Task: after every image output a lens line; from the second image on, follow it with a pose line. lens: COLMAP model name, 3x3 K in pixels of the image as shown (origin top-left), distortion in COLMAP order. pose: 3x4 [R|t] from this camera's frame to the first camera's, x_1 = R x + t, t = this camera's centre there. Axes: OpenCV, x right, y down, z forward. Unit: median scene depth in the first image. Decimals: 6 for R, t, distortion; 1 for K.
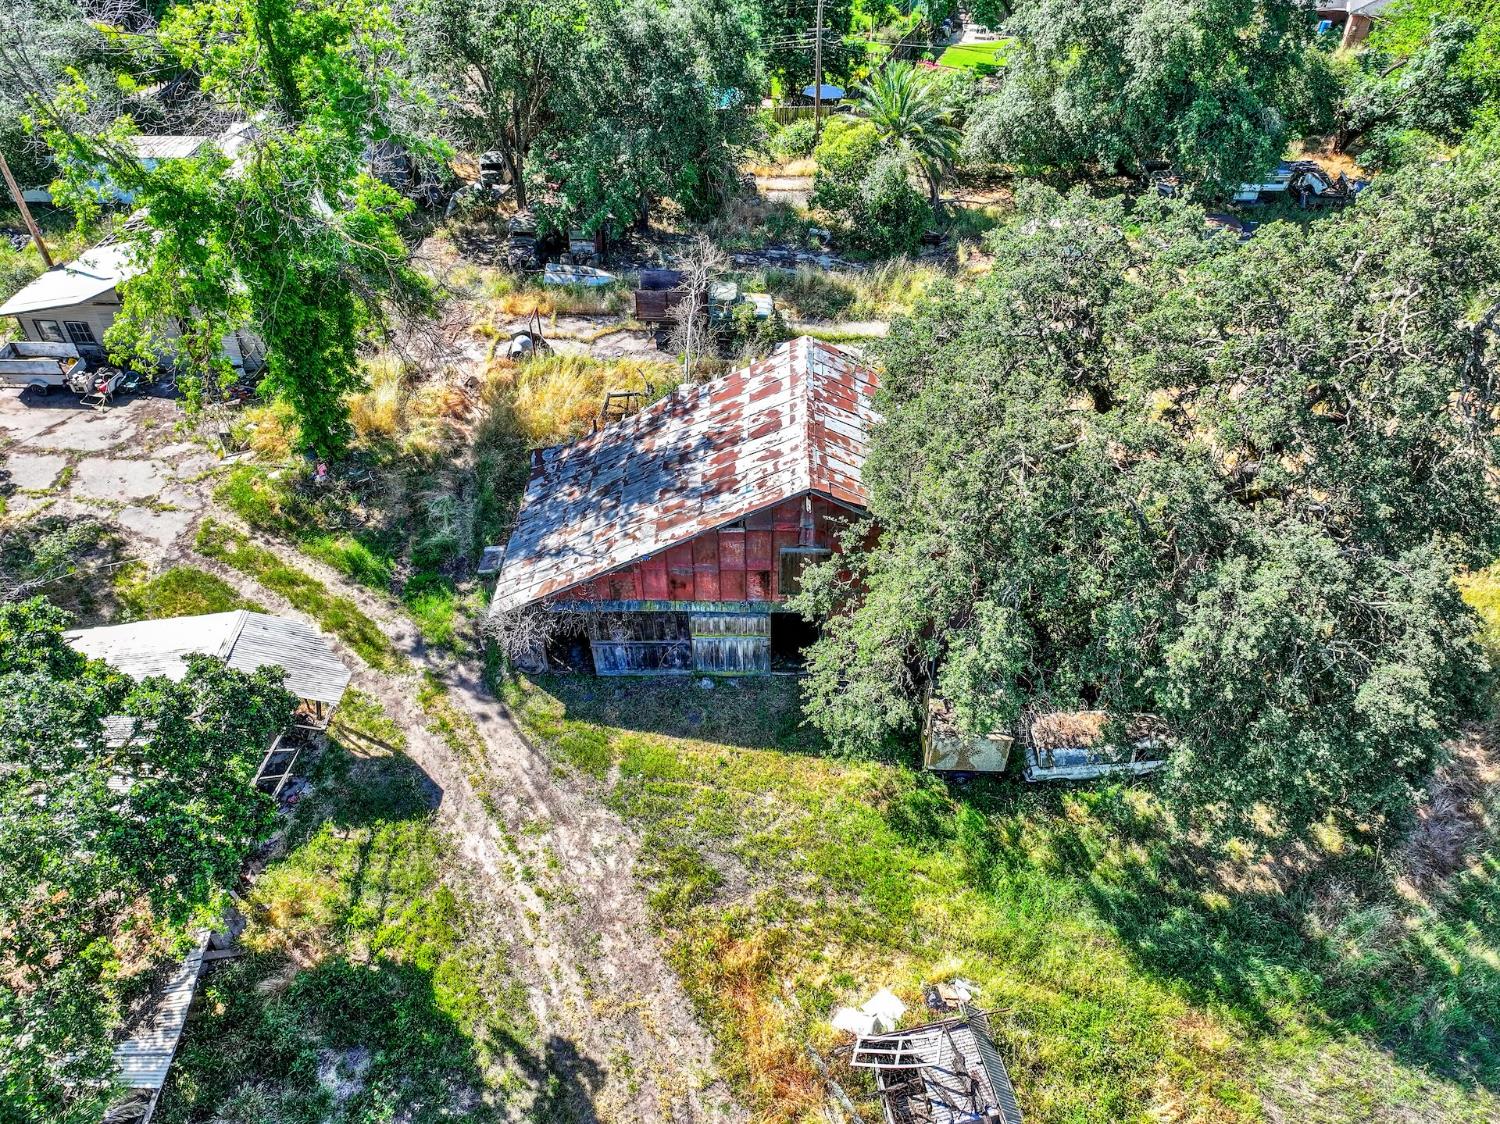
lens RADIAL K [[1045.6, 0, 753.5], [0, 1045.6, 571.4], [0, 0, 1]] dist [-0.004143, 0.018226]
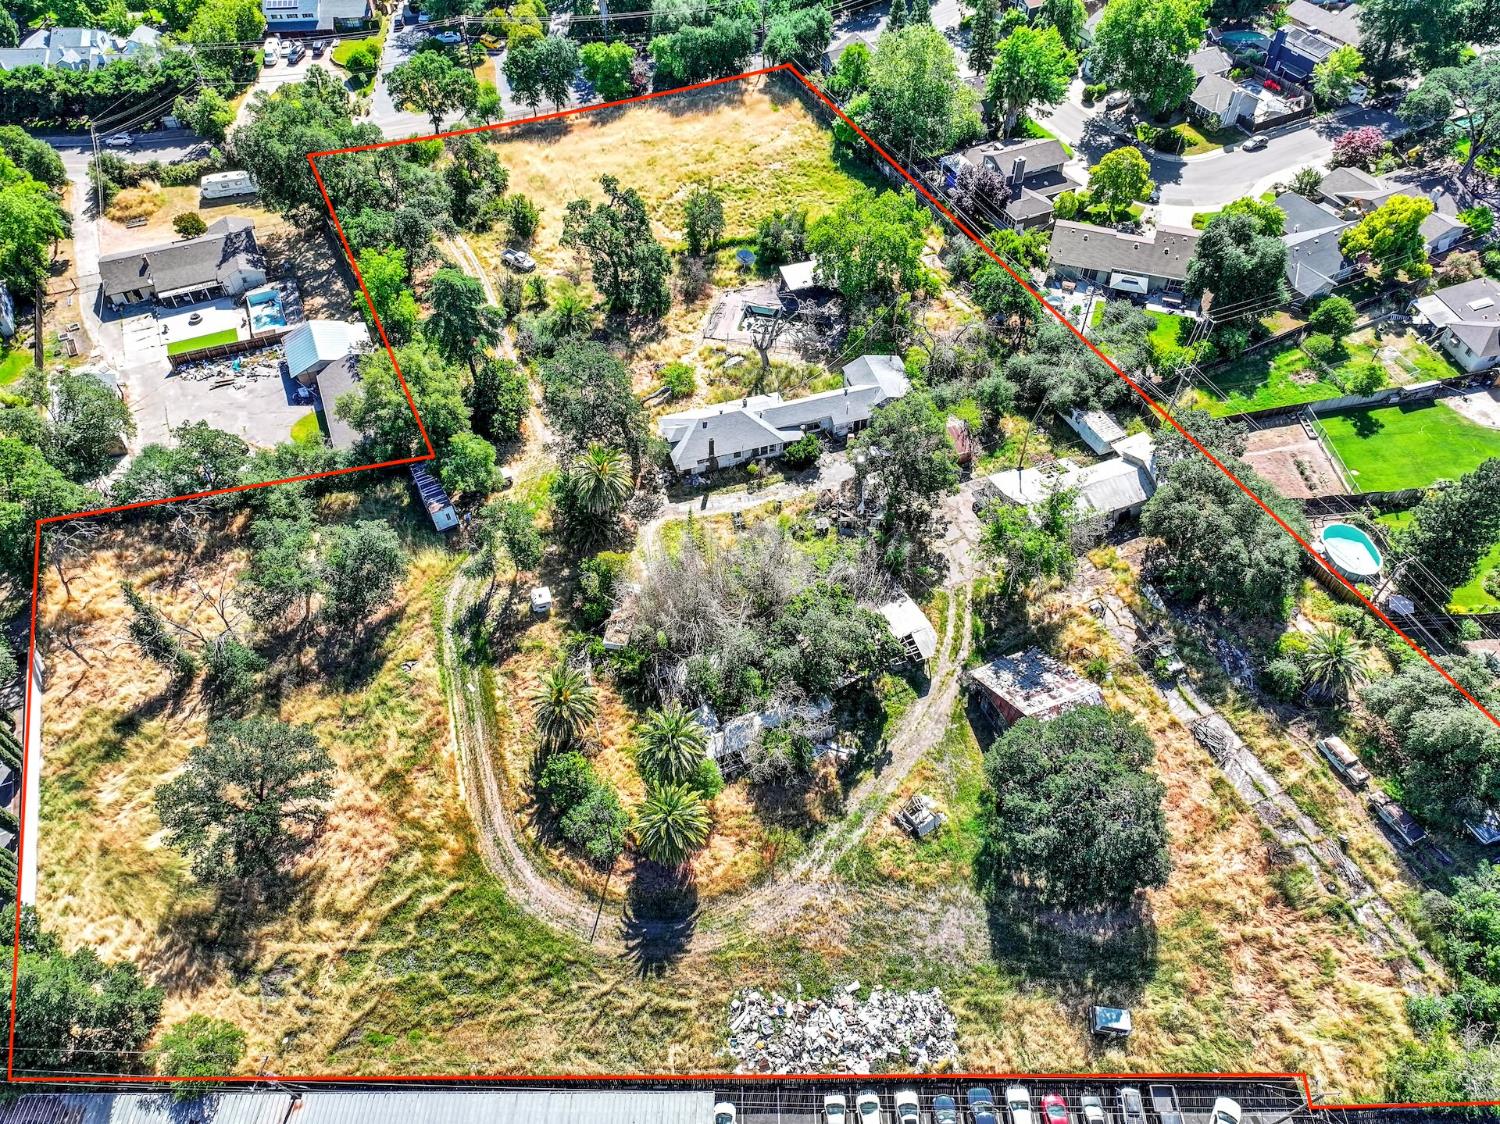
lens RADIAL K [[1045.6, 0, 752.8], [0, 1045.6, 554.2], [0, 0, 1]] dist [-0.004143, 0.018226]
pose [[0.411829, 0.682883, -0.603381, 1.132768], [-0.599324, 0.701756, 0.385160, -1.003253], [0.686445, 0.203001, 0.698272, -1.792954]]
